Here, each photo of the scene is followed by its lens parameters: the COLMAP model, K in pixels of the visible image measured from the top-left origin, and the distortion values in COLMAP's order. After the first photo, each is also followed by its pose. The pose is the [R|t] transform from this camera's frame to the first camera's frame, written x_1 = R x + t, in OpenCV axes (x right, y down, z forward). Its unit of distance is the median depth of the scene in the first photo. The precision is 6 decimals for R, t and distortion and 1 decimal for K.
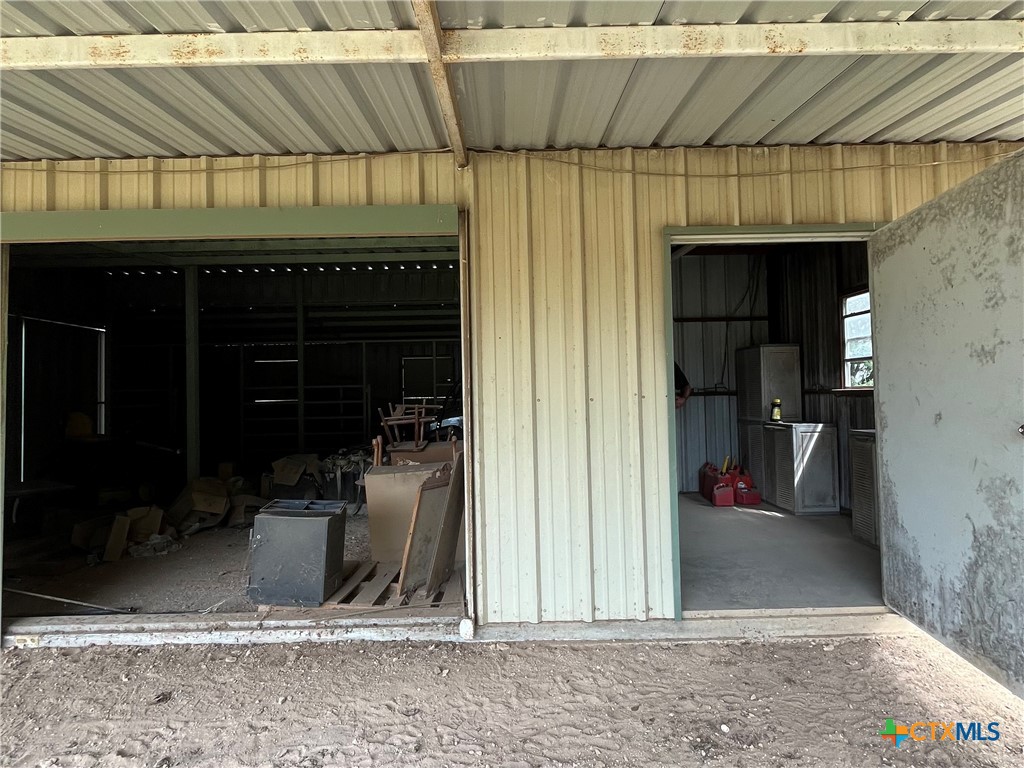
lens RADIAL K [[550.2, 0, 512.4], [0, 550.2, 379.4], [0, 0, 1]] dist [0.002458, -0.000350]
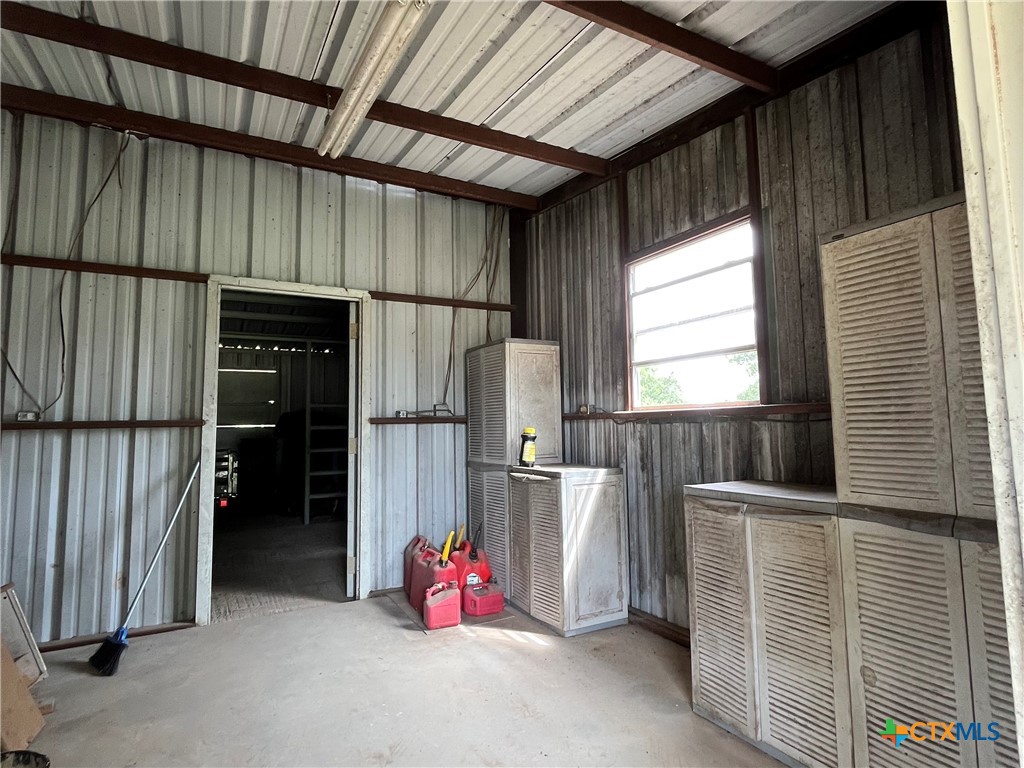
lens RADIAL K [[550.2, 0, 513.8], [0, 550.2, 379.2], [0, 0, 1]] dist [0.002458, -0.000350]
pose [[0.878177, 0.045941, 0.476124, 0.169136], [-0.015625, 0.997601, -0.067439, 0.022698], [-0.478080, 0.051784, 0.876788, 0.461298]]
